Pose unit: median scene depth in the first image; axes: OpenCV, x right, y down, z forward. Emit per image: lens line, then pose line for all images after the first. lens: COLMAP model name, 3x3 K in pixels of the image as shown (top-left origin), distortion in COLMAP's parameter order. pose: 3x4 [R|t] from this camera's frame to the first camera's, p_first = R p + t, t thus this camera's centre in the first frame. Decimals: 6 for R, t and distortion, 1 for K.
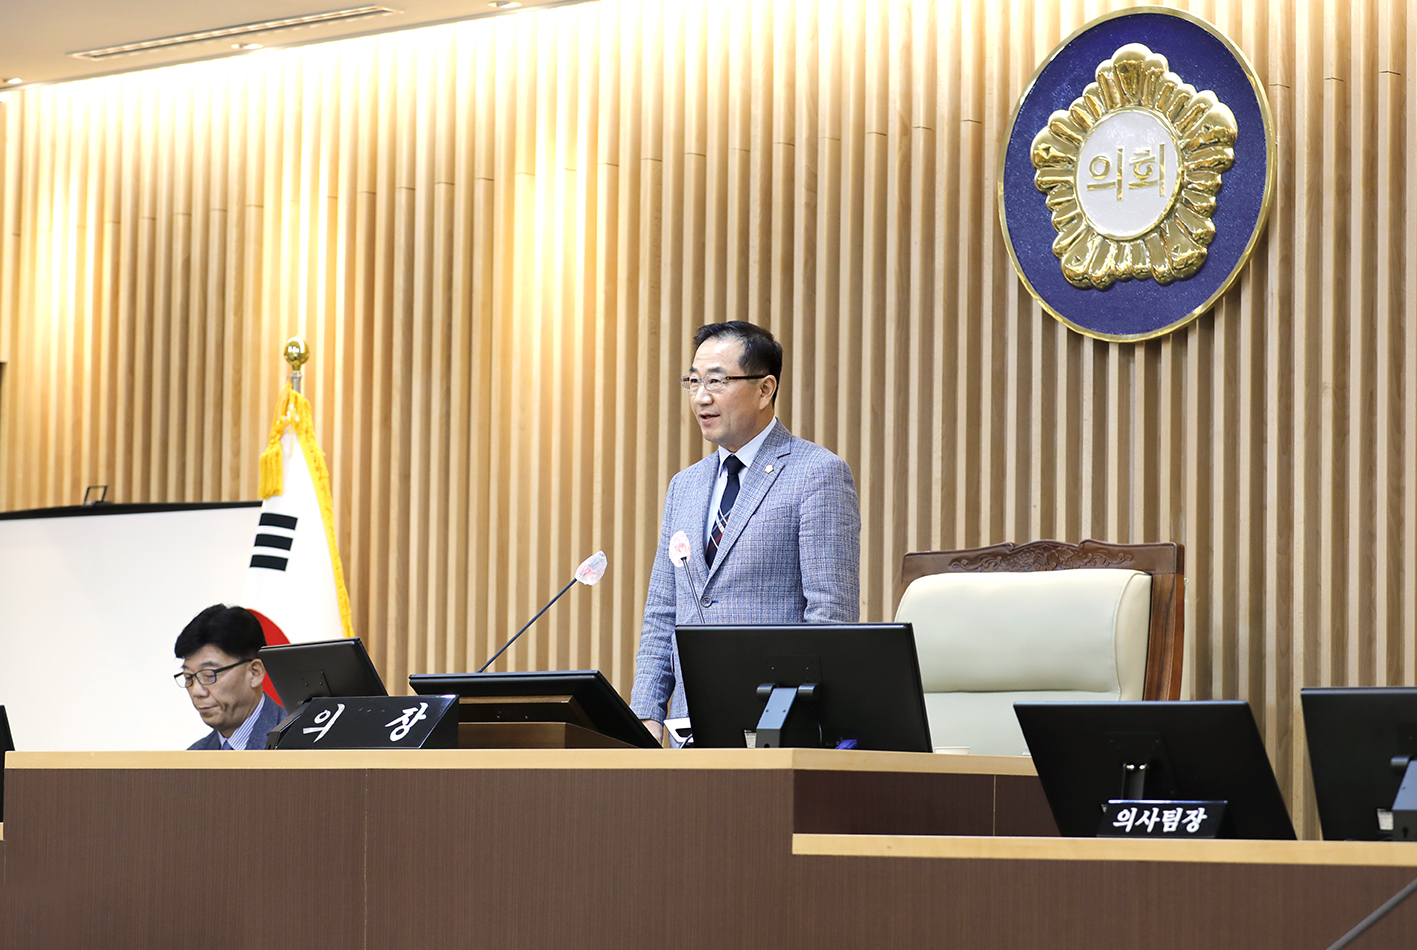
lens RADIAL K [[4656.3, 0, 698.0], [0, 4656.3, 468.8], [0, 0, 1]] dist [-0.025926, 0.000000]
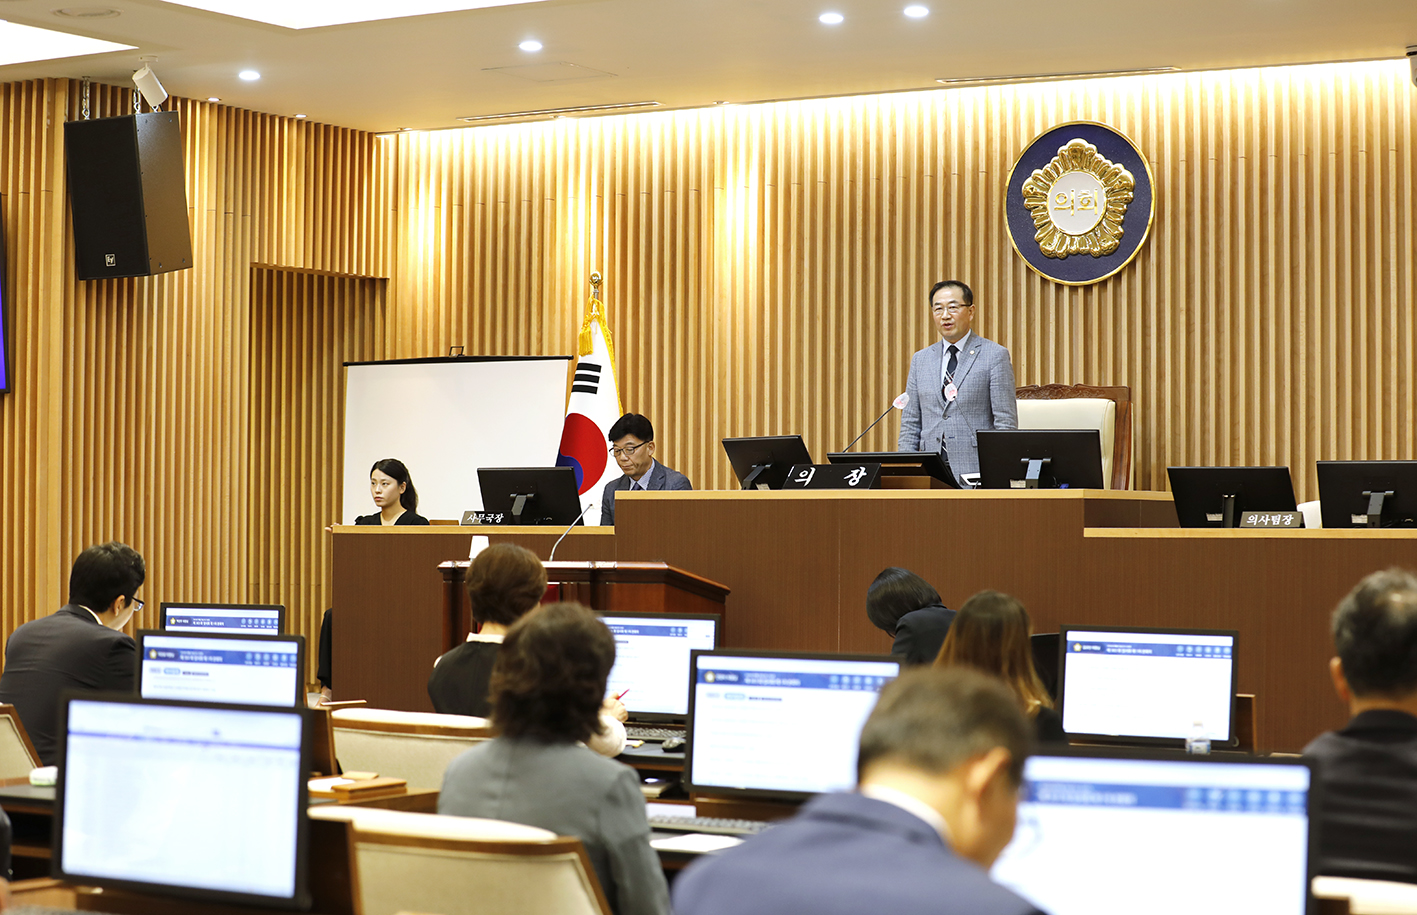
lens RADIAL K [[3003.7, 0, 710.7], [0, 3003.7, 447.8], [0, 0, 1]] dist [-0.327970, 0.000000]
pose [[0.984607, -0.002548, 0.174762, -0.292565], [-0.006541, 0.998656, 0.051413, -0.022331], [-0.174658, -0.051764, 0.983268, -0.257790]]
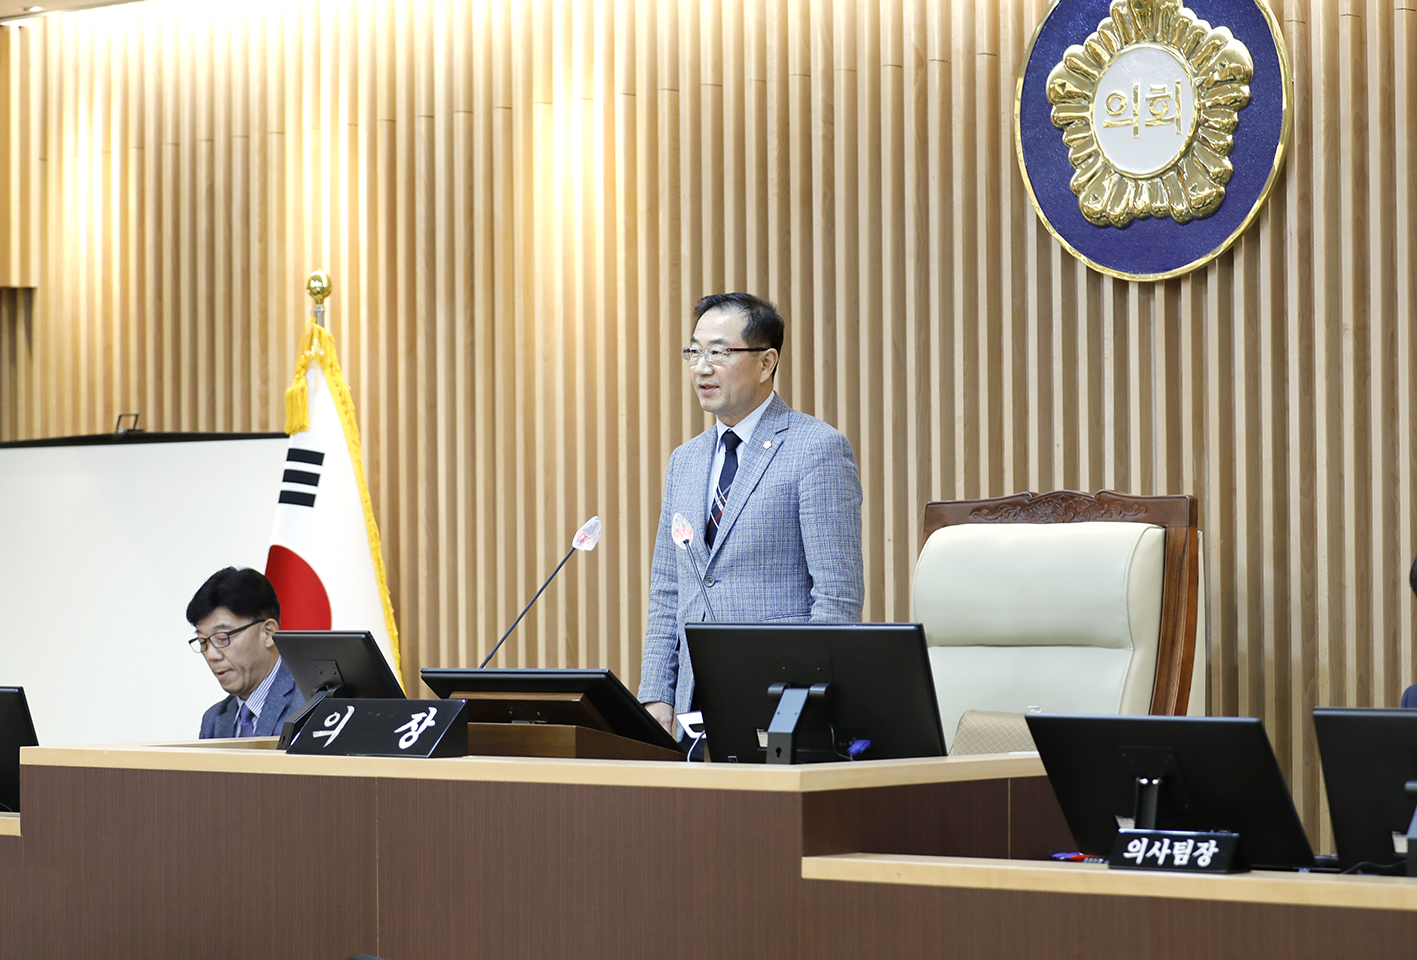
lens RADIAL K [[4521.7, 0, 708.6], [0, 4521.7, 488.3], [0, 0, 1]] dist [-0.101037, 0.000000]
pose [[0.999641, -0.022351, -0.014775, 0.012104], [0.023162, 0.998094, 0.057207, -0.040289], [0.013468, -0.057529, 0.998253, 0.035609]]
